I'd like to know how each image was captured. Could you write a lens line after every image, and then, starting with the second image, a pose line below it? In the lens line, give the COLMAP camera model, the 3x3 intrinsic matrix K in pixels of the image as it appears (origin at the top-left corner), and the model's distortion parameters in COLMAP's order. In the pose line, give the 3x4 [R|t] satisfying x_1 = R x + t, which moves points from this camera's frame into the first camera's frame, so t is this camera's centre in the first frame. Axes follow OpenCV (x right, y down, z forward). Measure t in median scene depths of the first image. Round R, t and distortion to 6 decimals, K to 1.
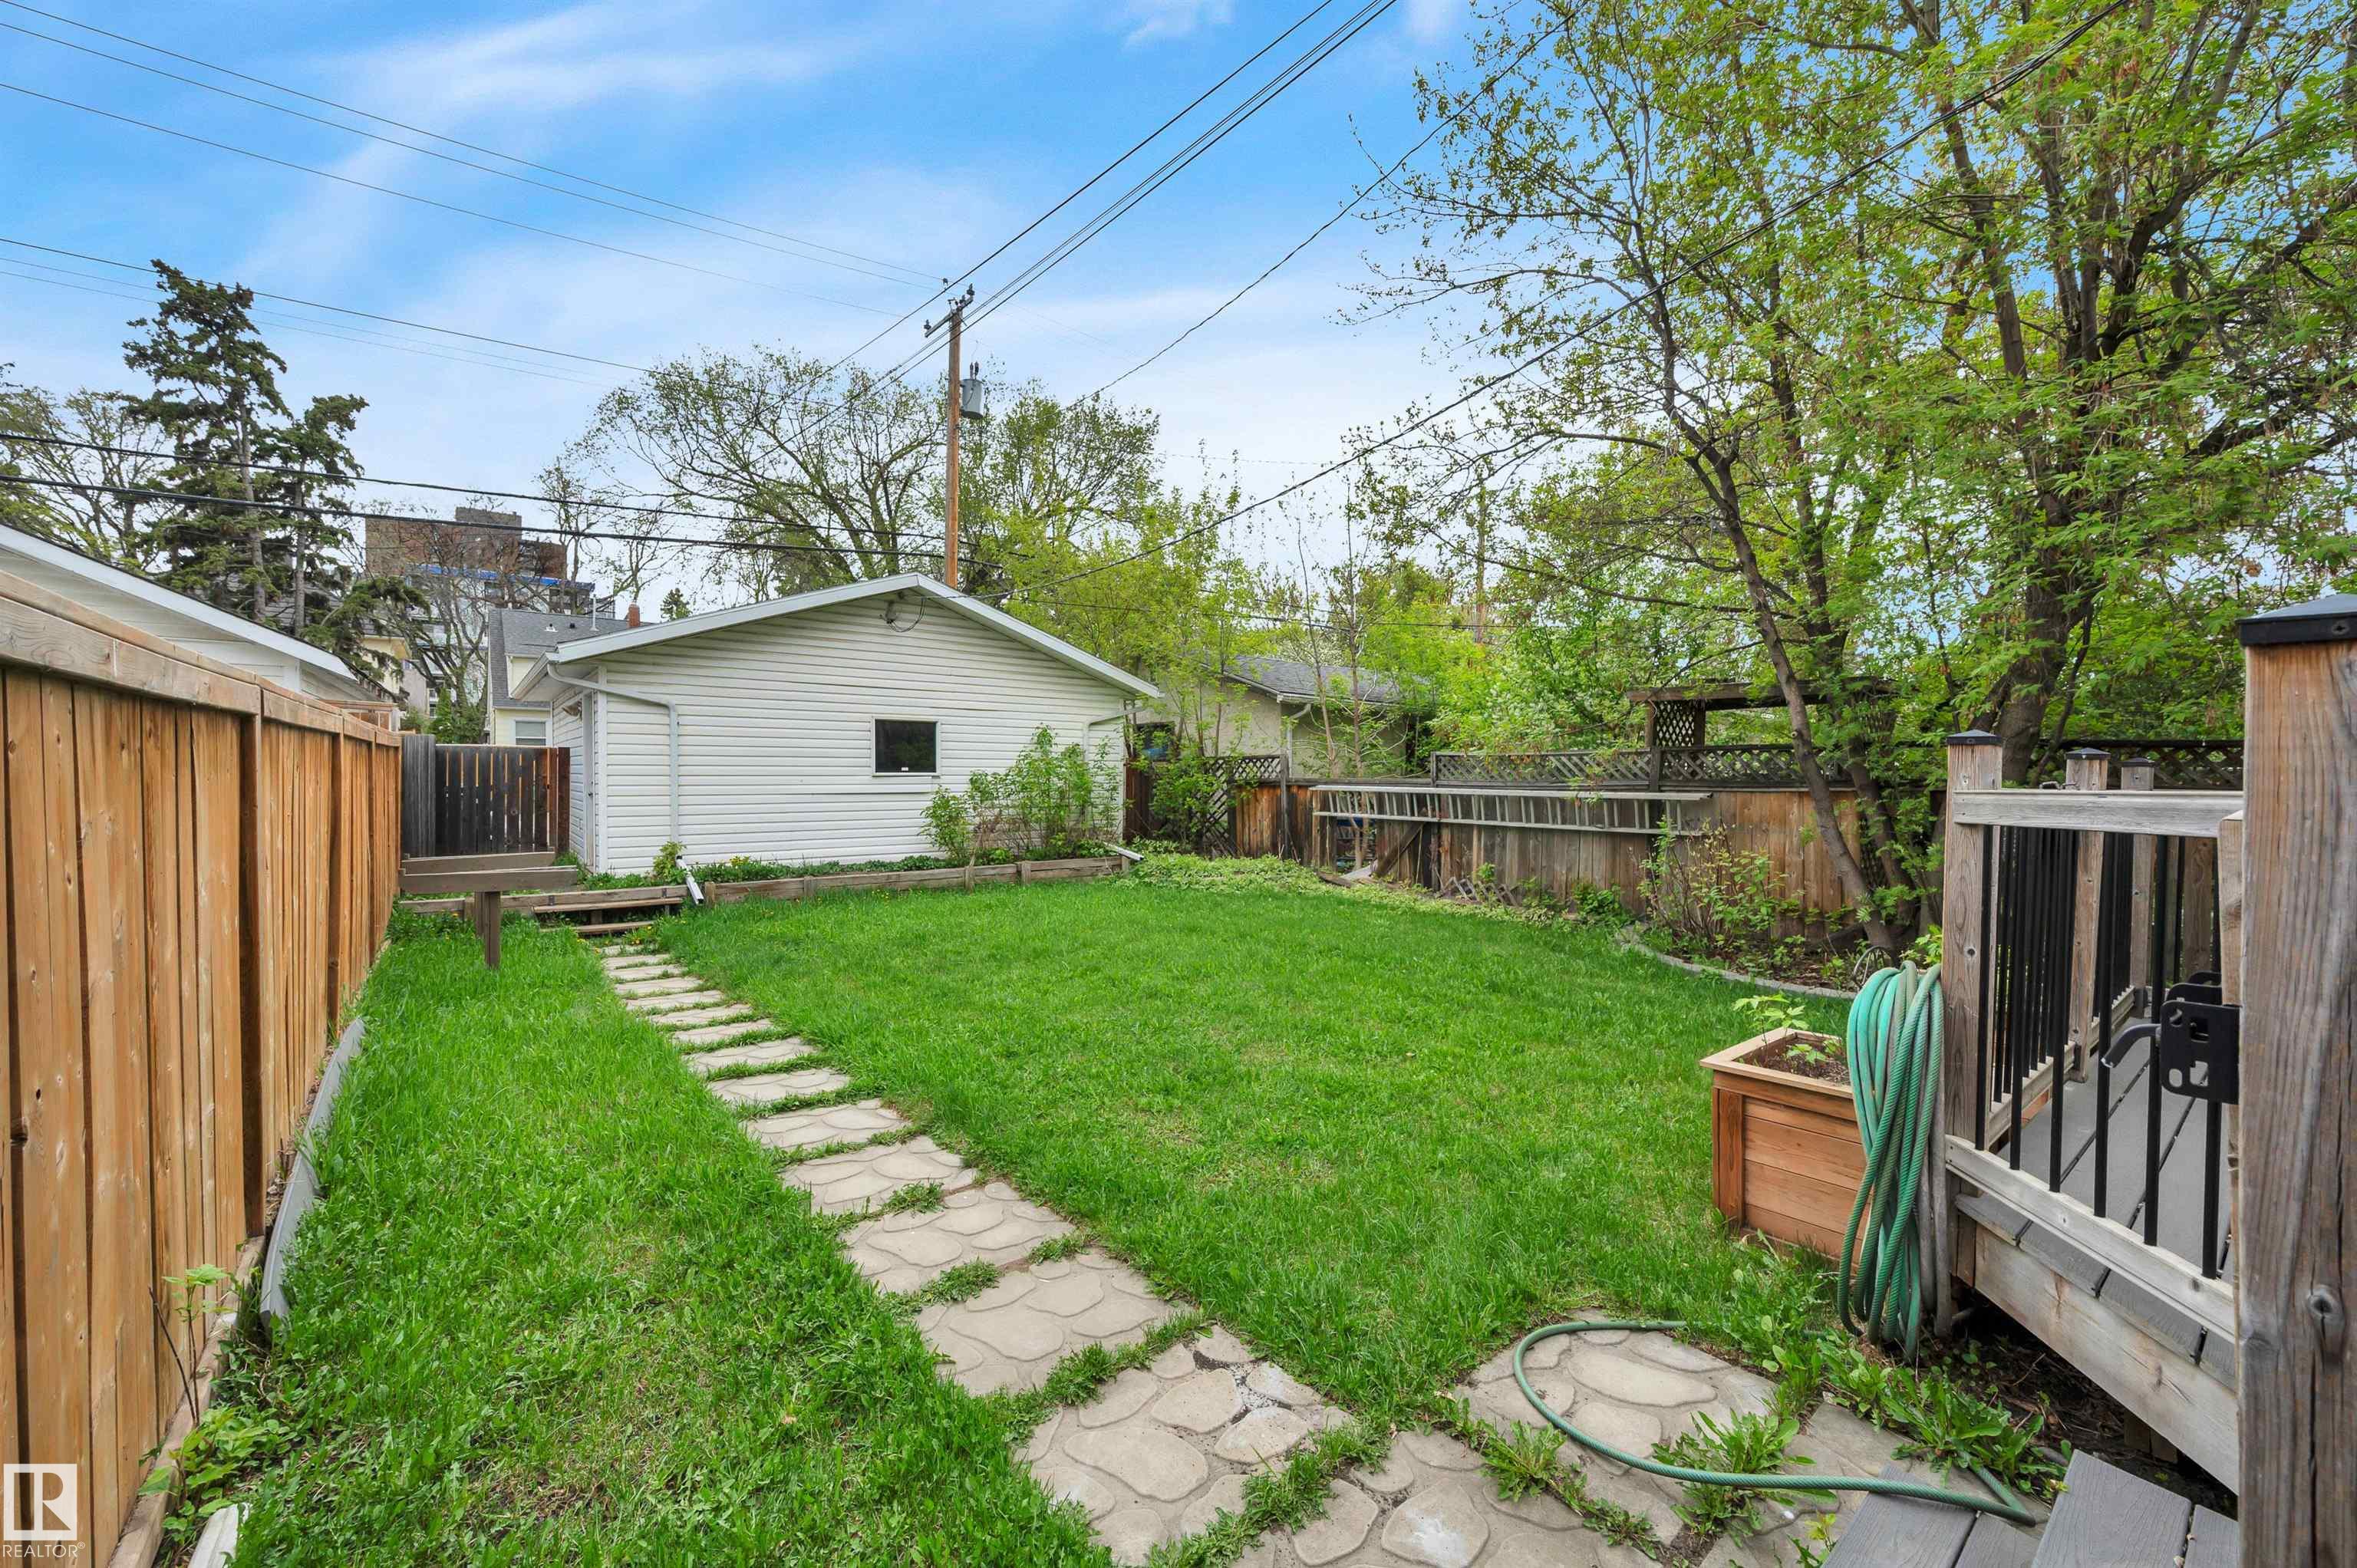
lens RADIAL K [[947.0, 0, 1217.2], [0, 947.0, 783.2], [0, 0, 1]] dist [-0.004254, -0.000832]
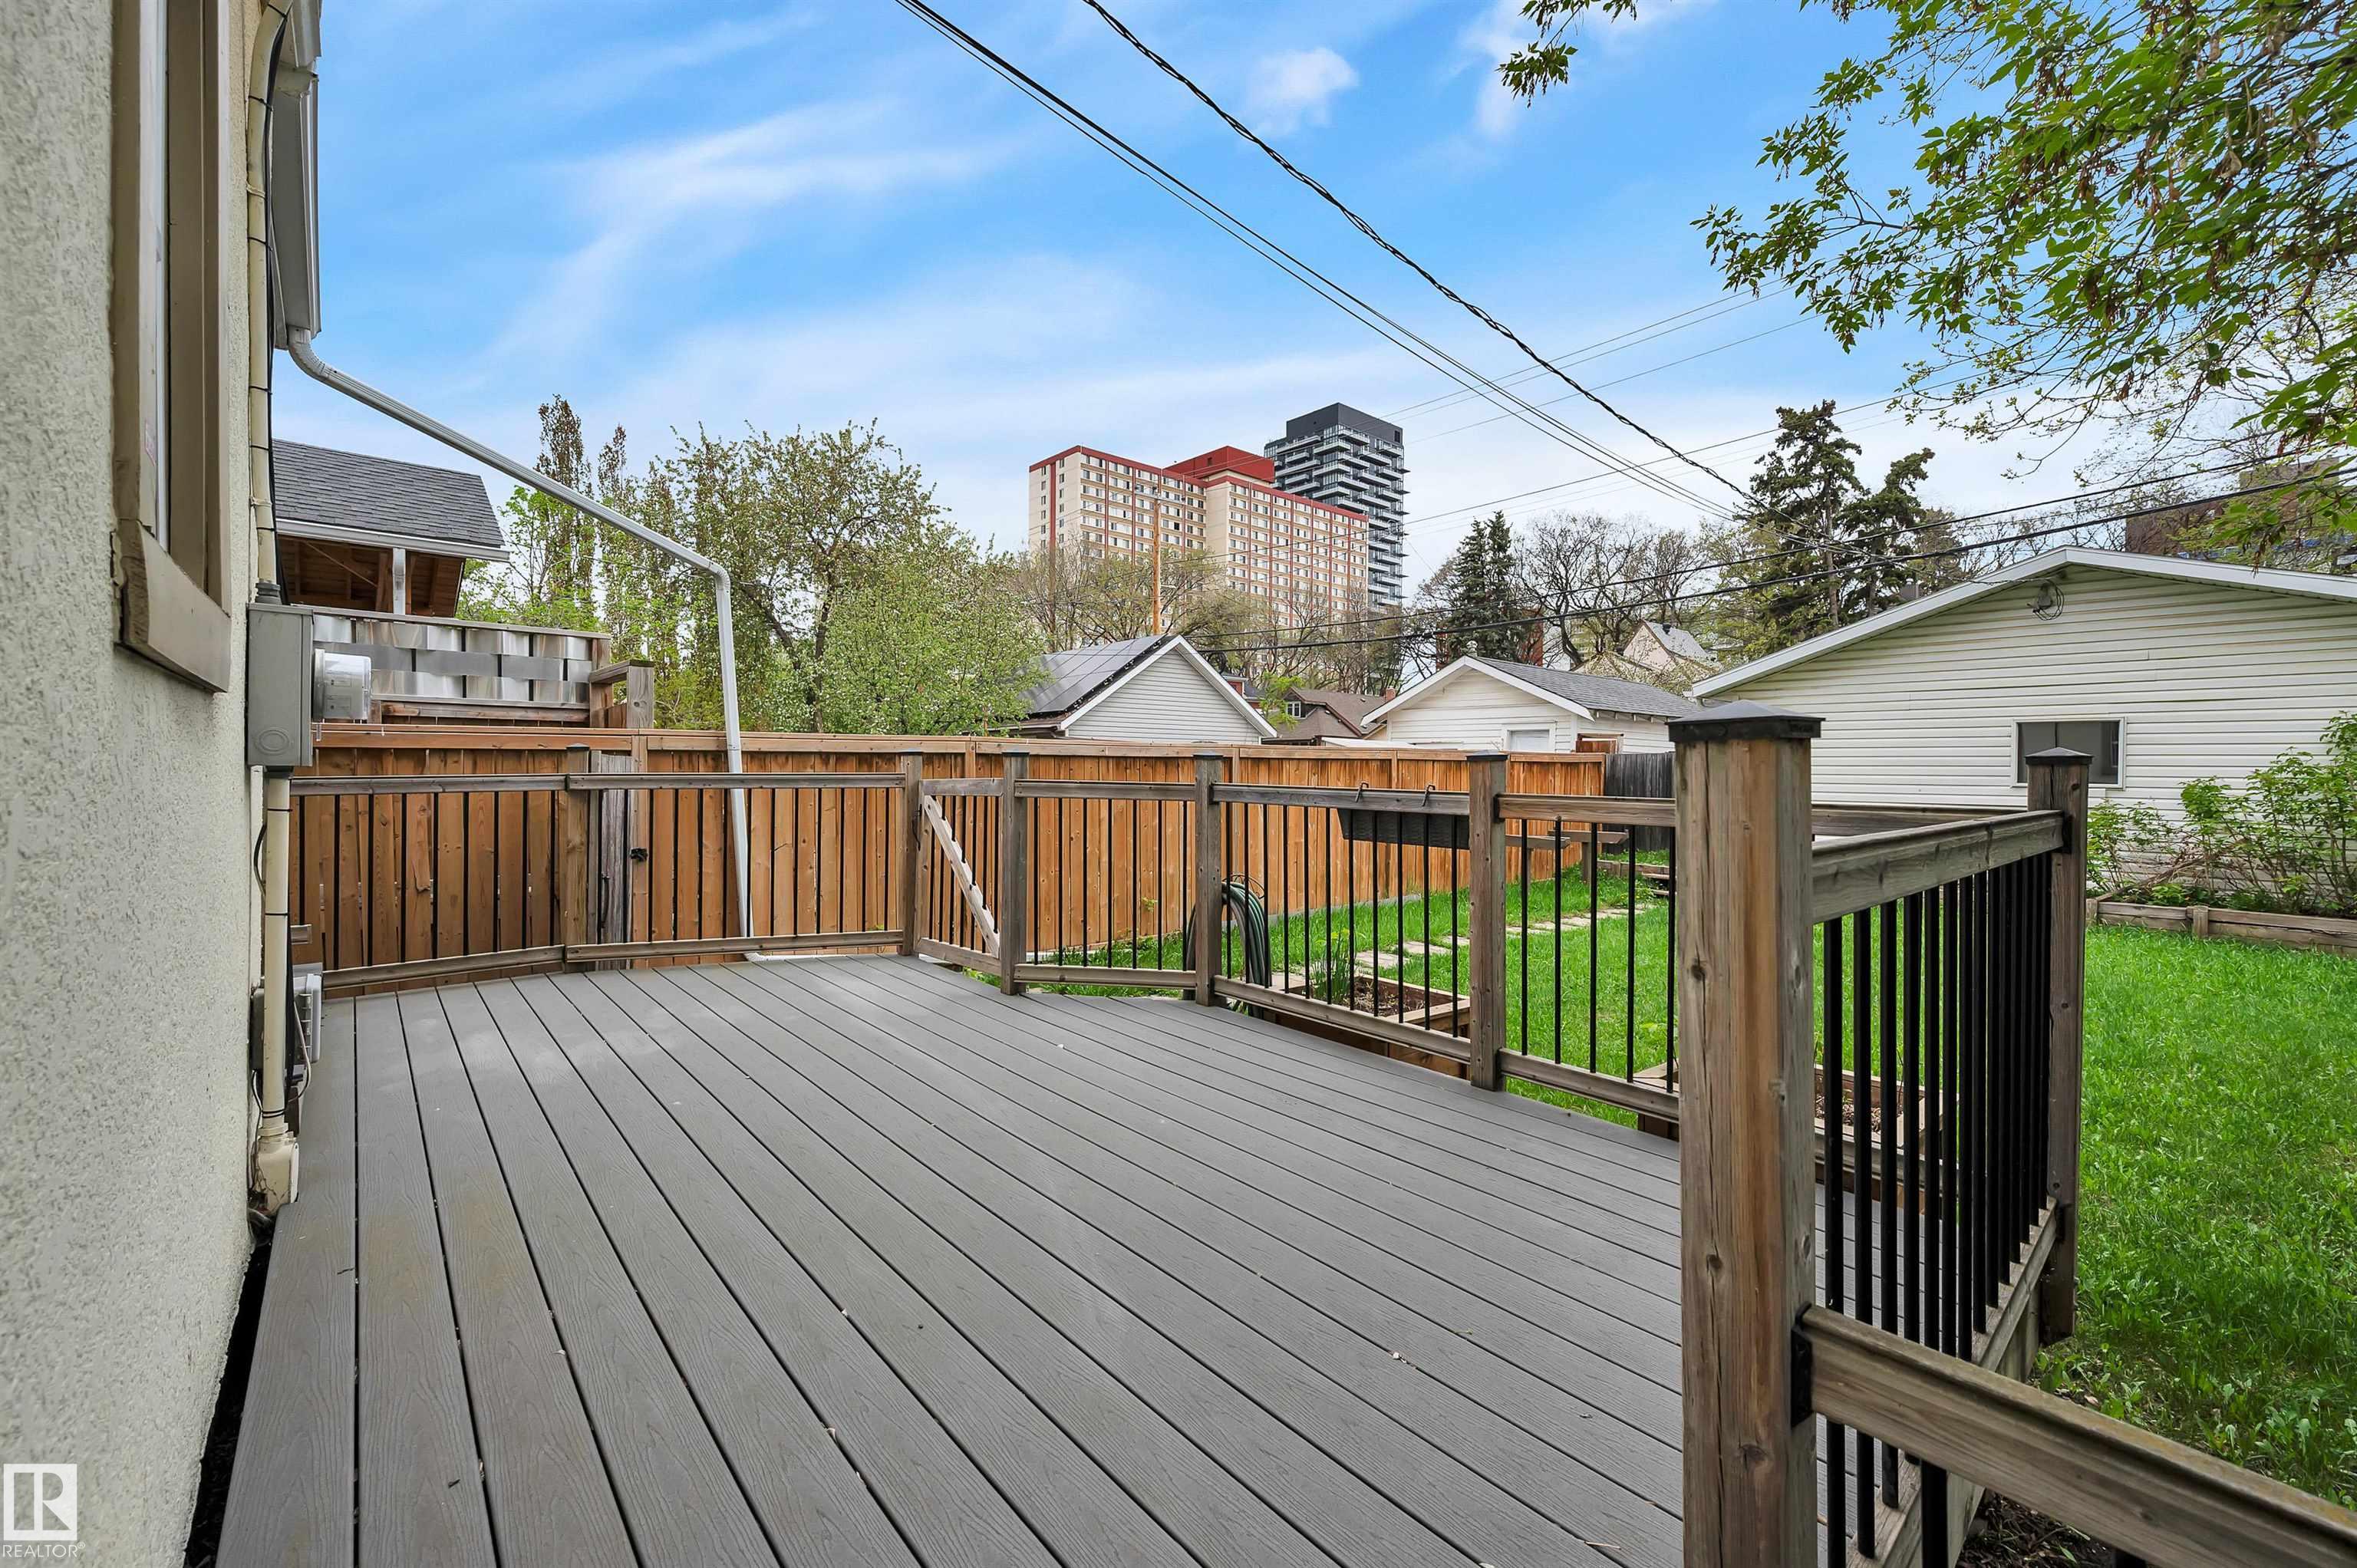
lens RADIAL K [[937.4, 0, 1159.9], [0, 937.4, 771.8], [0, 0, 1]] dist [-0.002346, -0.000159]
pose [[0.018852, -0.002206, -0.999820, 0.214492], [-0.021158, 0.999773, -0.002605, -0.000954], [0.999598, 0.021204, 0.018801, 0.076647]]
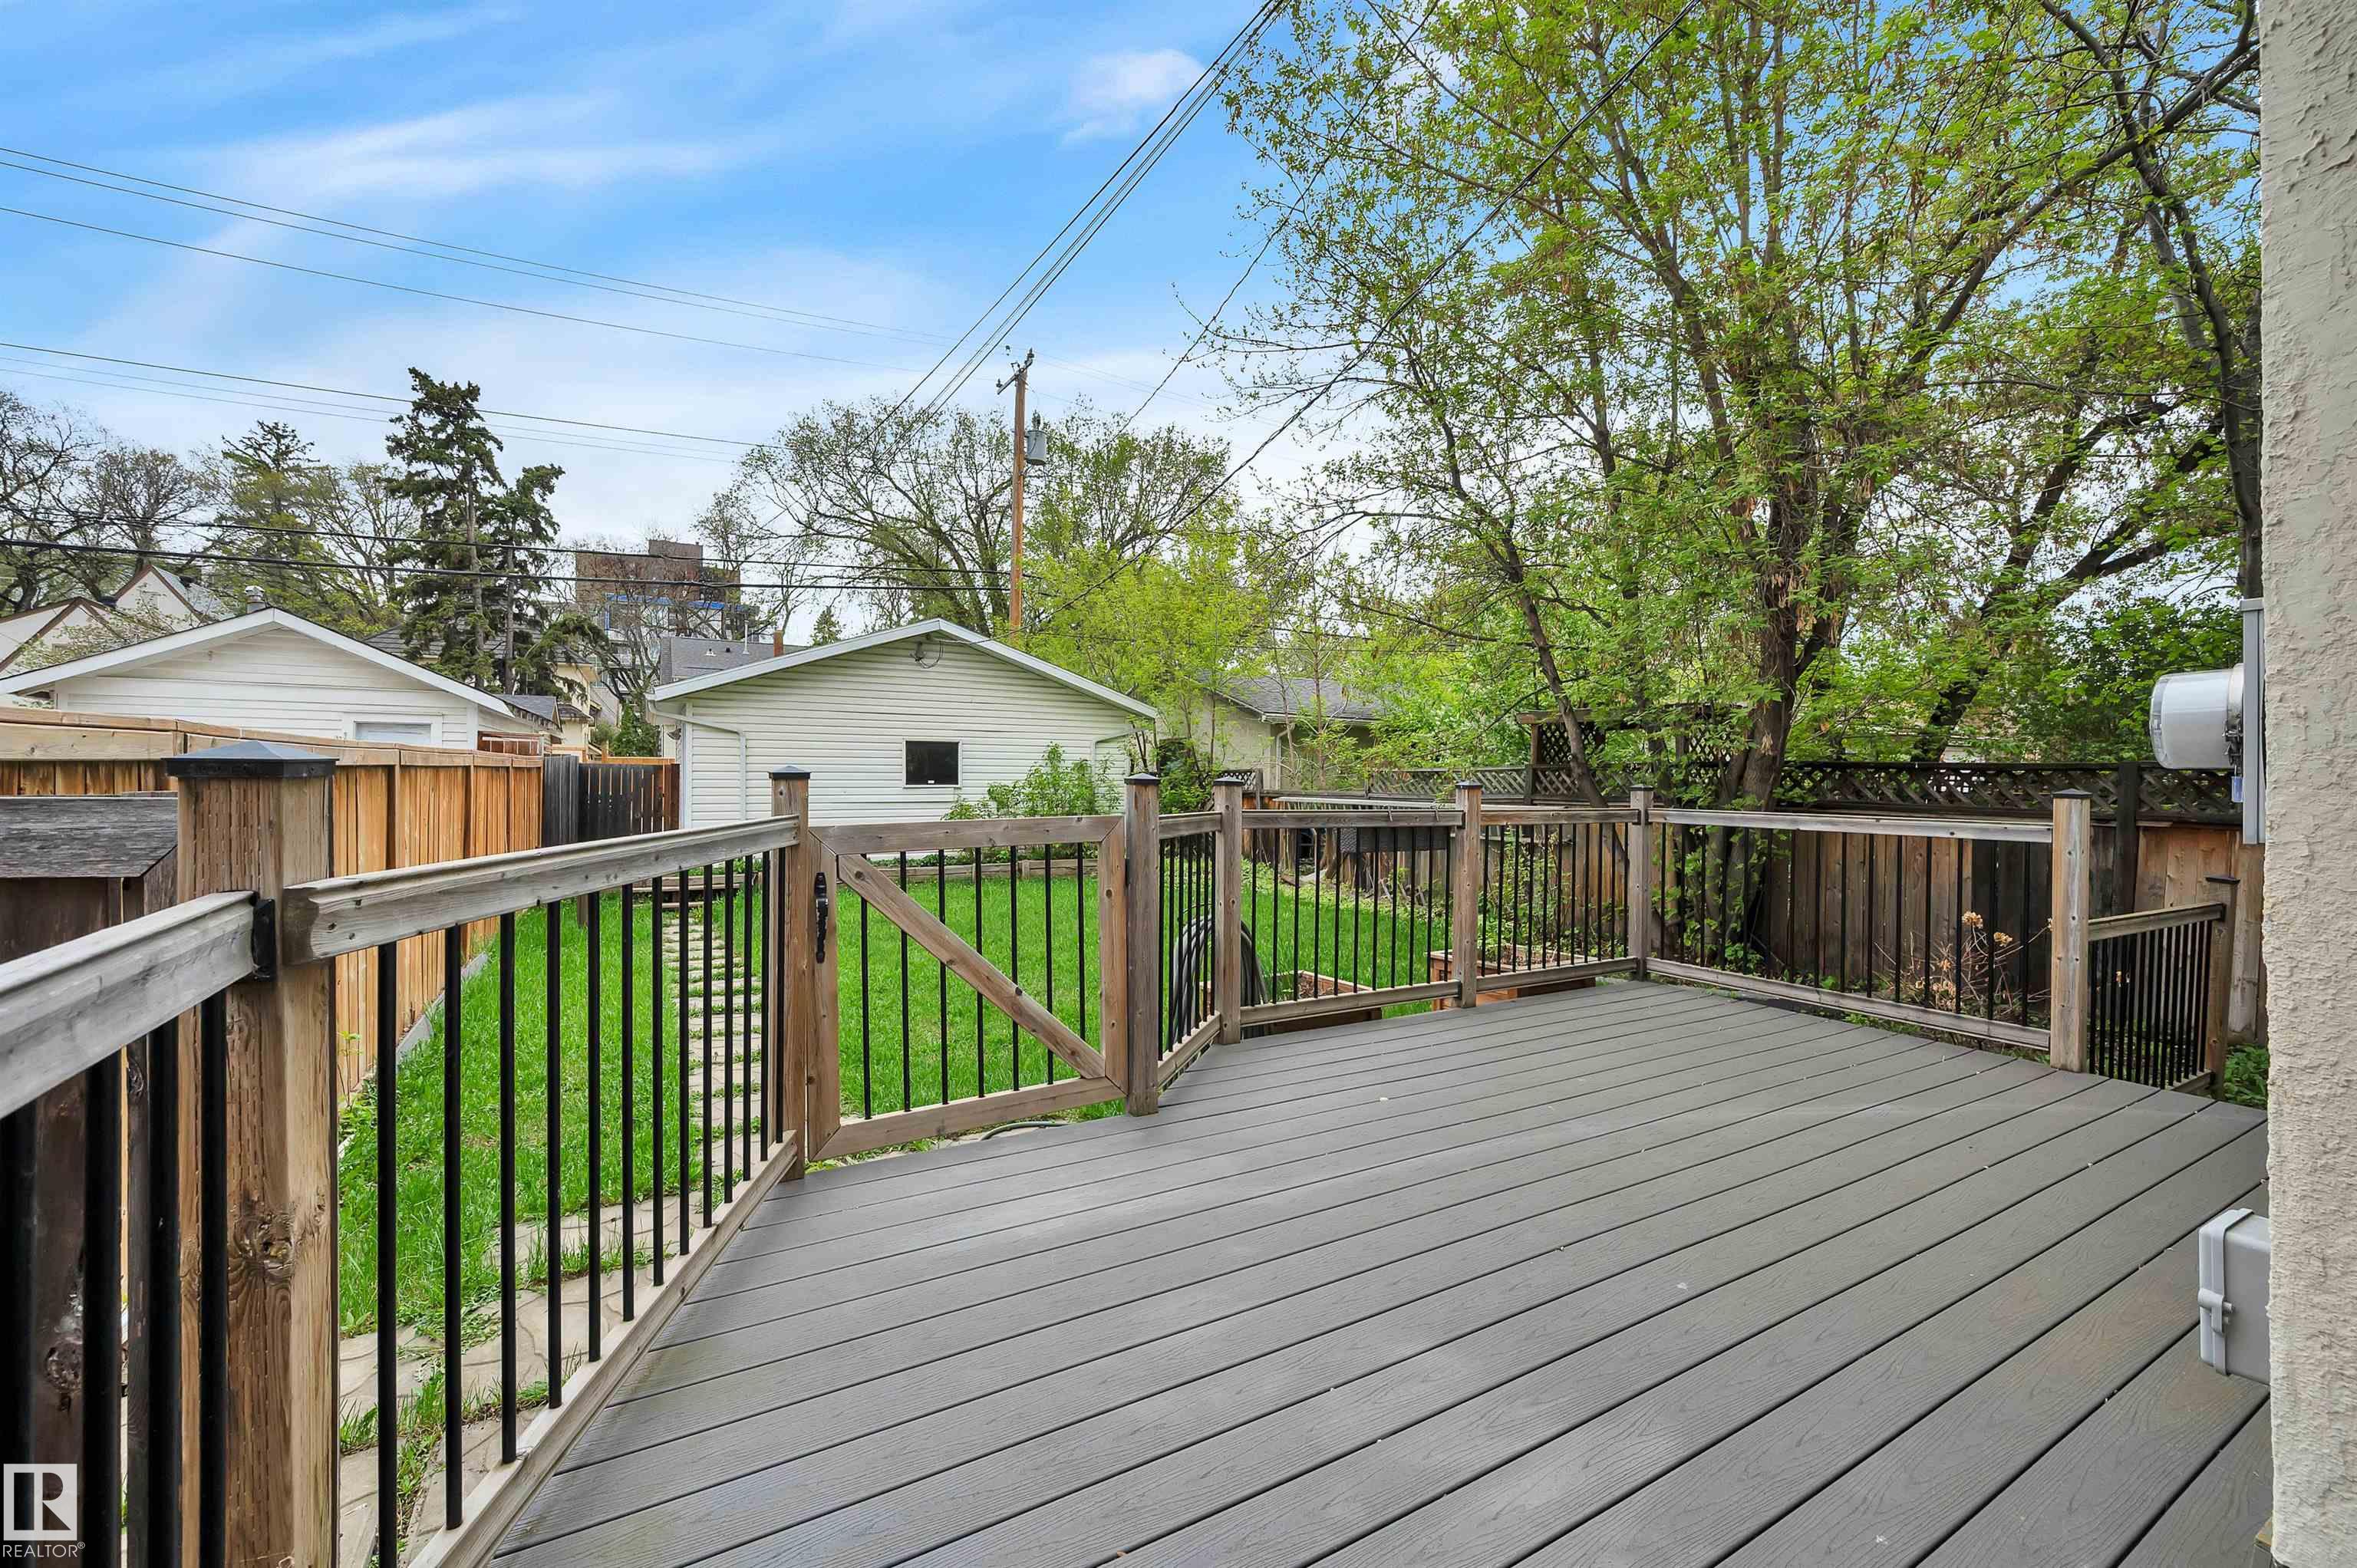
lens RADIAL K [[958.8, 0, 1186.5], [0, 958.8, 757.6], [0, 0, 1]] dist [0.000041, 0.000036]
pose [[0.986407, -0.003610, -0.164278, 0.081284], [-0.001814, 0.999459, -0.032851, -0.002936], [0.164308, 0.032703, 0.985867, -0.059687]]
